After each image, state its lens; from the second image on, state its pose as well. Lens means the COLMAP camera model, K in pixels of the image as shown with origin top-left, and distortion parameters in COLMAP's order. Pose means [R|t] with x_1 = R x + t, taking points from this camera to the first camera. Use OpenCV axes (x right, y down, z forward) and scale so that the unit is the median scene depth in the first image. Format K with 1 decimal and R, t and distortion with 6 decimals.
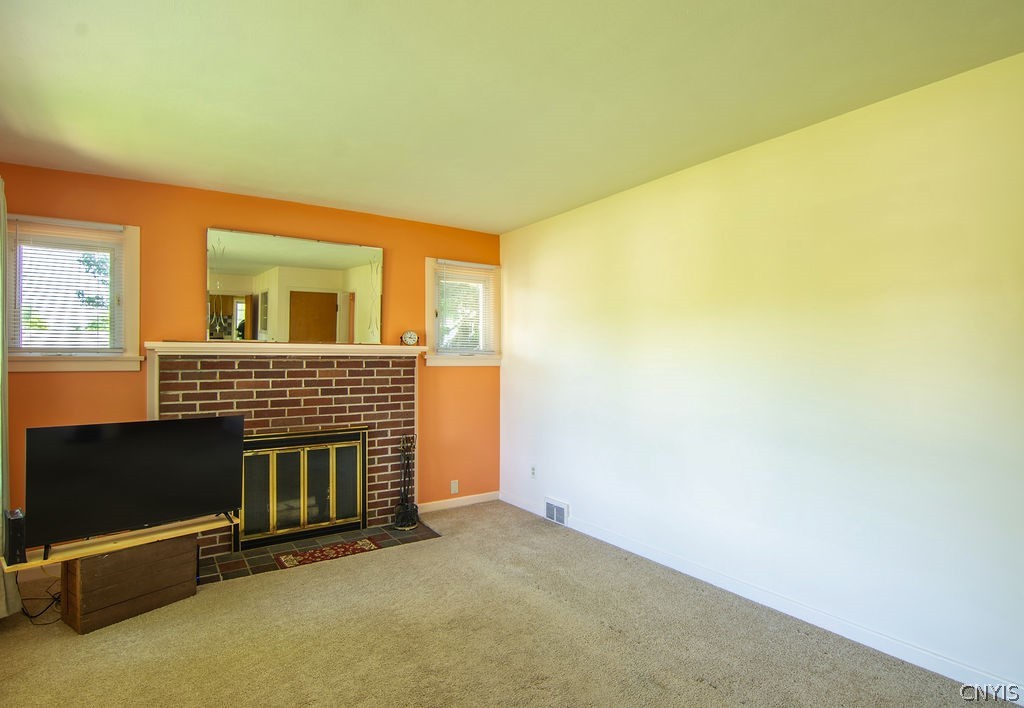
lens RADIAL K [[543.0, 0, 512.3], [0, 543.0, 353.6], [0, 0, 1]] dist [-0.004414, -0.002218]
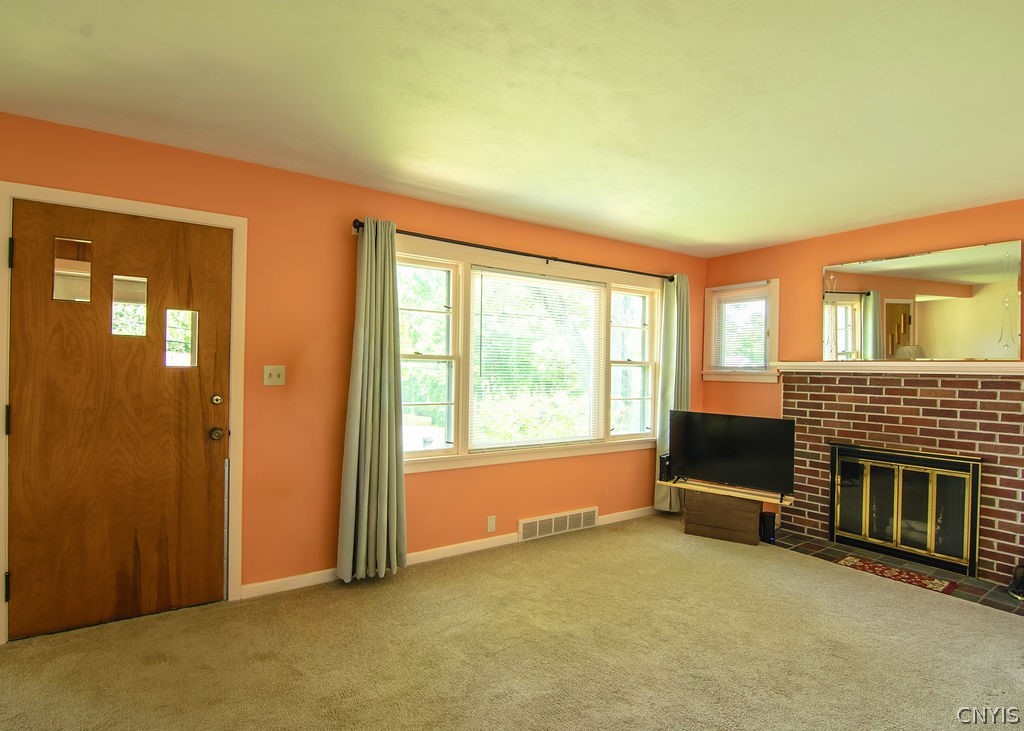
lens RADIAL K [[545.6, 0, 509.3], [0, 545.6, 367.4], [0, 0, 1]] dist [0.002482, -0.000406]
pose [[0.009348, -0.002351, -0.999954, 0.624667], [-0.007823, 0.999966, -0.002424, 0.000720], [0.999926, 0.007845, 0.009329, 0.279646]]
